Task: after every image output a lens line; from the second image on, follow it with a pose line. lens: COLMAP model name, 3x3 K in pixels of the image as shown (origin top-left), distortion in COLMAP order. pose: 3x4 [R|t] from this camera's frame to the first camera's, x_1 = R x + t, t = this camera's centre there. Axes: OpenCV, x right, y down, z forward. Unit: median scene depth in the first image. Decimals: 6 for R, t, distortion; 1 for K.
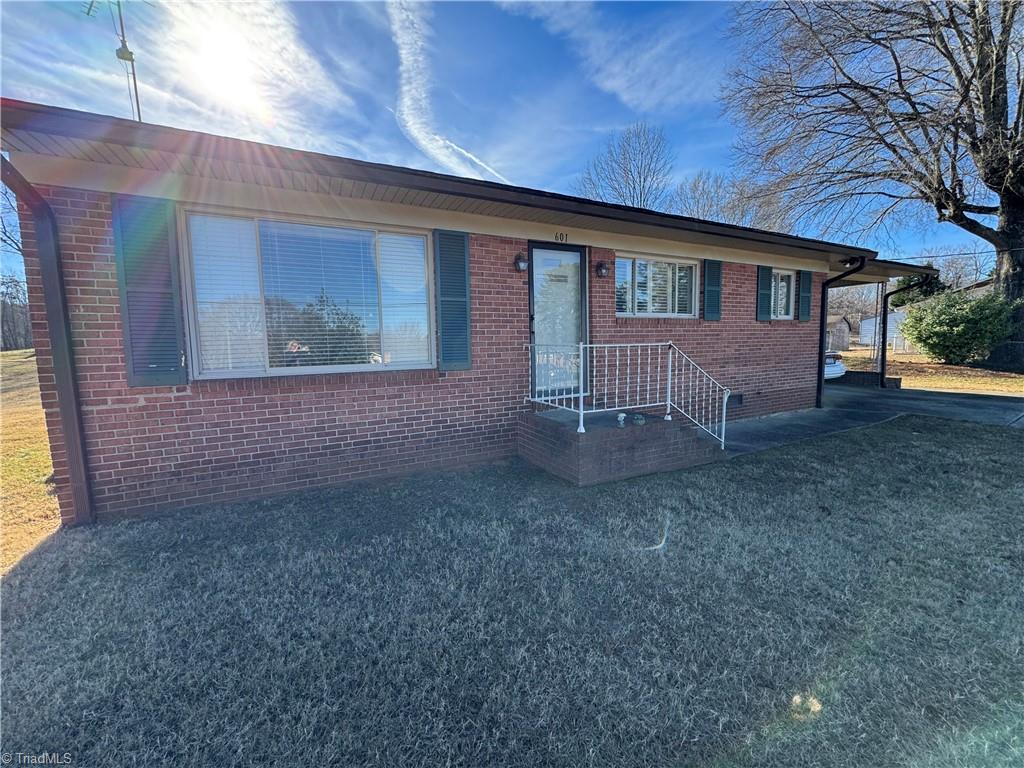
lens RADIAL K [[406.6, 0, 504.6], [0, 406.6, 376.6], [0, 0, 1]] dist [-0.005669, 0.001189]
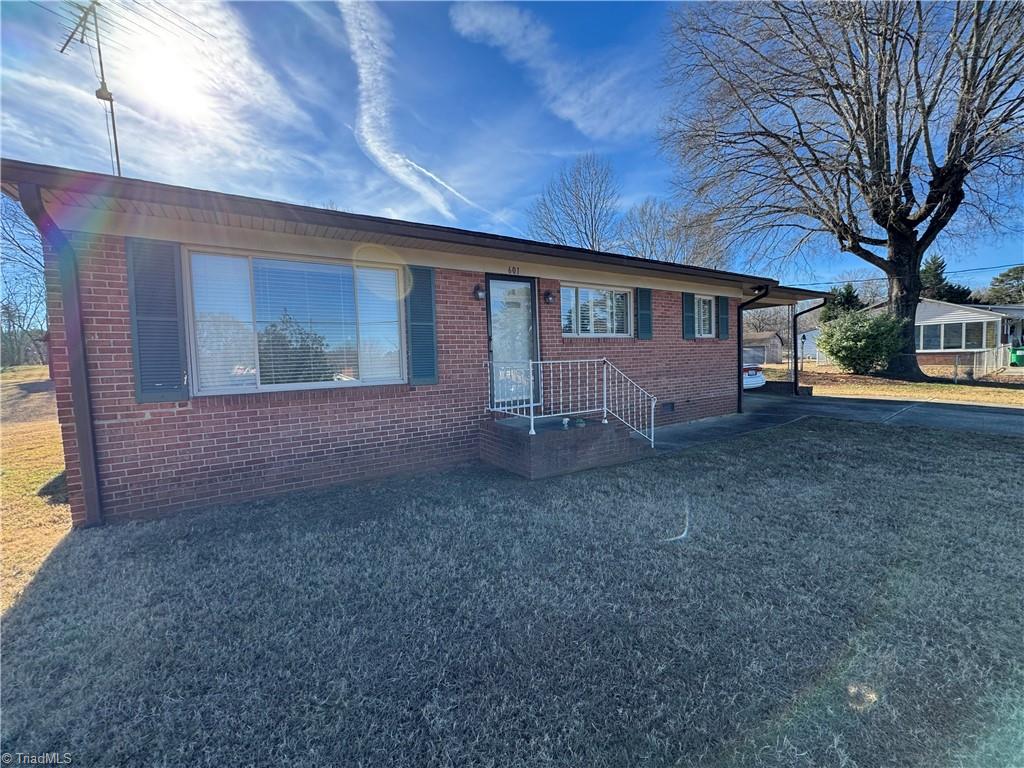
lens RADIAL K [[406.6, 0, 508.1], [0, 406.6, 379.0], [0, 0, 1]] dist [-0.005669, 0.001189]
pose [[0.995257, -0.016524, 0.095864, 0.003949], [0.019917, 0.999205, -0.034544, 0.010674], [-0.095217, 0.036289, 0.994795, -0.147172]]
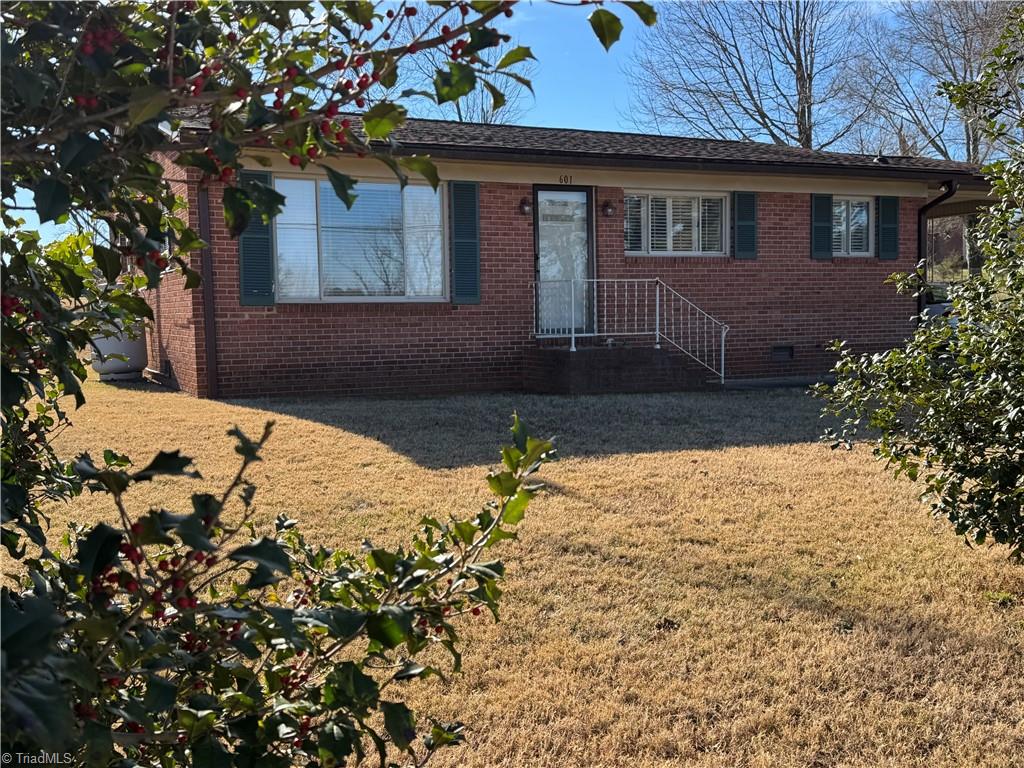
lens RADIAL K [[1174.8, 0, 508.1], [0, 1174.8, 382.1], [0, 0, 1]] dist [0.136211, 0.000000]
pose [[0.999897, 0.002370, -0.014168, 0.033328], [-0.002850, 0.999421, -0.033895, 0.262301], [0.014079, 0.033931, 0.999325, -1.891260]]
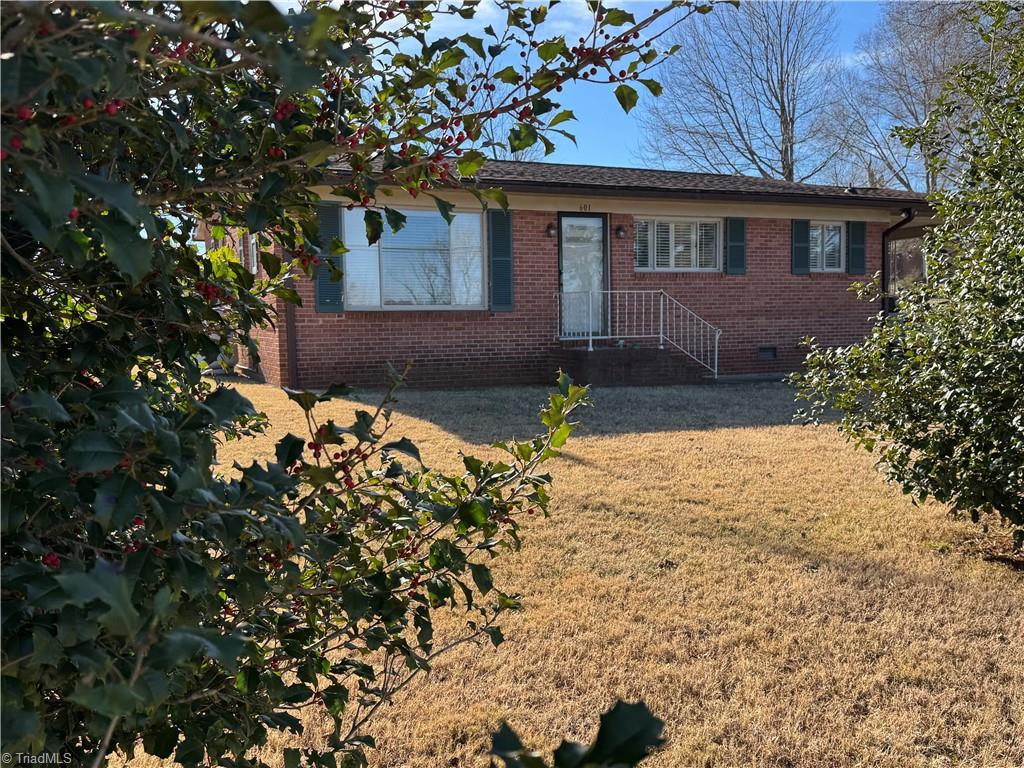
lens RADIAL K [[990.7, 0, 511.5], [0, 990.7, 386.5], [0, 0, 1]] dist [0.120996, 0.000000]
pose [[0.999276, 0.005186, -0.037703, 0.029657], [-0.006188, 0.999630, -0.026503, 0.270905], [0.037552, 0.026718, 0.998937, -1.926862]]
